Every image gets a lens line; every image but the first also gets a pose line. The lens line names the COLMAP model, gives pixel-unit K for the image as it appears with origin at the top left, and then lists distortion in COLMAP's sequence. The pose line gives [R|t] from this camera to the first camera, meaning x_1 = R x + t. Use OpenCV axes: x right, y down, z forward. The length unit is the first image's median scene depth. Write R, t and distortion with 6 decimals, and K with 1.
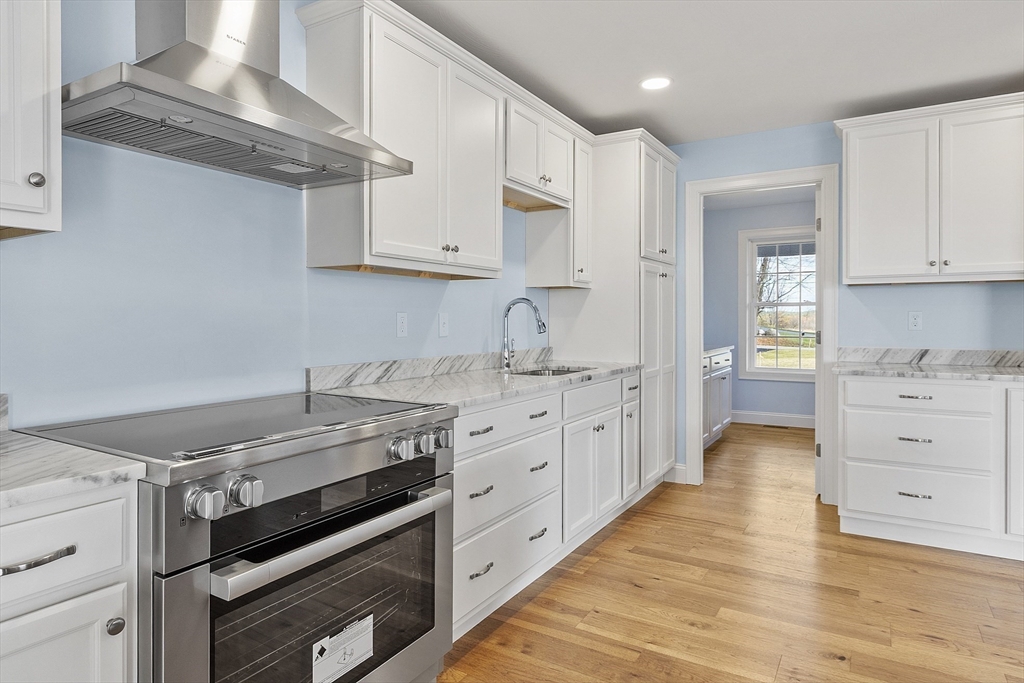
lens RADIAL K [[600.9, 0, 515.7], [0, 600.9, 319.2], [0, 0, 1]] dist [0.001796, 0.000667]
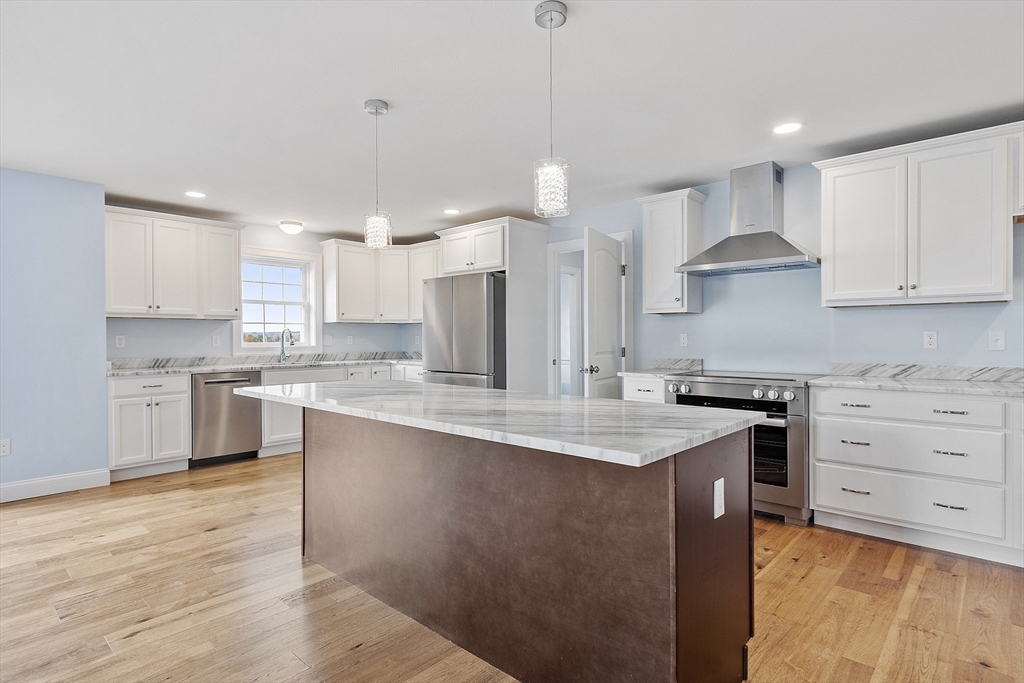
lens RADIAL K [[526.9, 0, 512.0], [0, 526.9, 341.5], [0, 0, 1]] dist [0.002518, 0.000071]
pose [[-0.204514, 0.008743, -0.978825, 1.443851], [0.000432, 0.999961, 0.008841, 0.001517], [0.978864, 0.001386, -0.204510, 0.361467]]
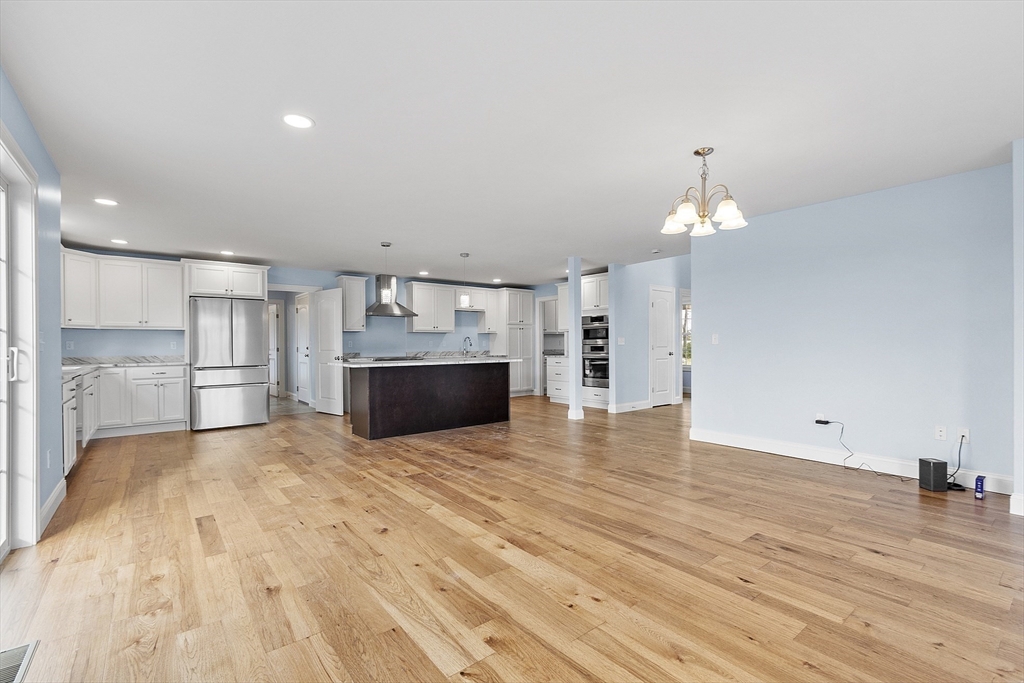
lens RADIAL K [[461.6, 0, 512.0], [0, 461.6, 341.5], [0, 0, 1]] dist [-0.000057, -0.000182]
pose [[0.936179, -0.006684, -0.351461, 1.858129], [0.003539, 0.999948, -0.009591, 0.030621], [0.351507, 0.007735, 0.936153, -2.340000]]
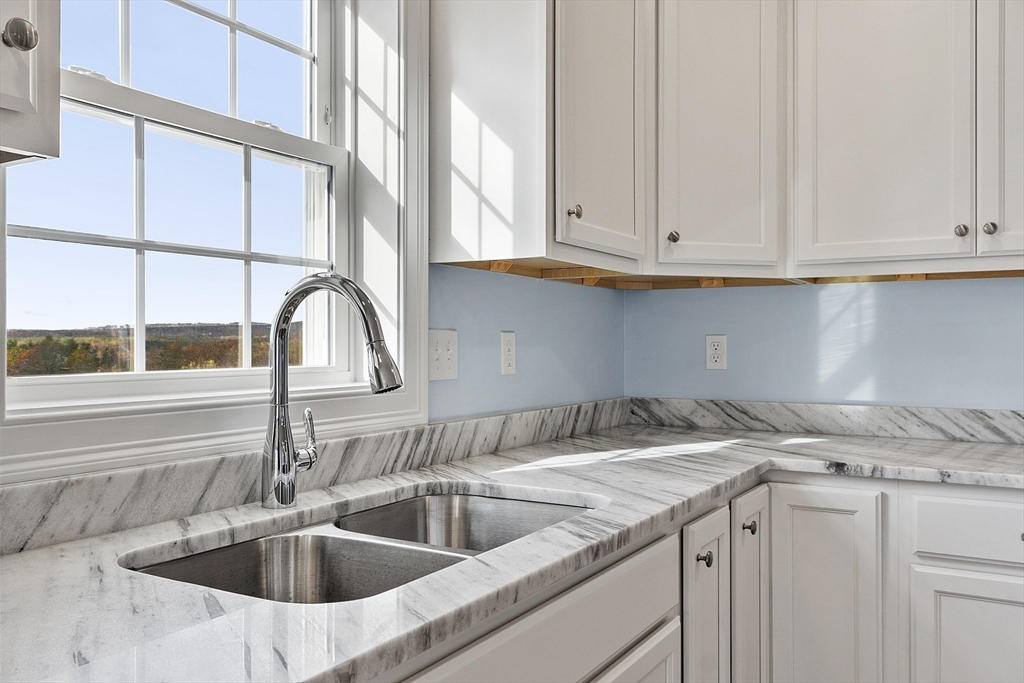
lens RADIAL K [[826.3, 0, 512.0], [0, 826.3, 341.5], [0, 0, 1]] dist [0.009038, 0.004382]
pose [[-0.000869, -0.000616, -0.999999, -0.214863], [-0.004767, 0.999988, -0.000612, 0.005321], [0.999988, 0.004767, -0.000872, -1.072945]]
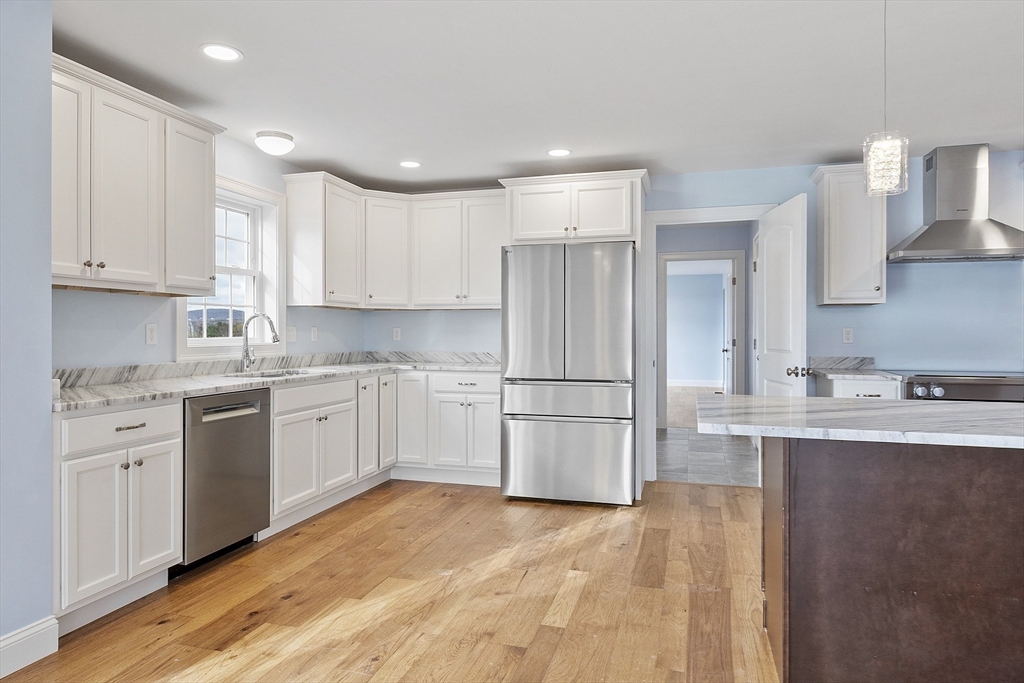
lens RADIAL K [[613.2, 0, 512.0], [0, 613.2, 341.5], [0, 0, 1]] dist [0.000006, -0.000547]
pose [[0.250127, 0.015990, -0.968081, 1.045586], [-0.005454, 0.999871, 0.015106, 0.008369], [0.968198, 0.001502, 0.250181, -0.947971]]
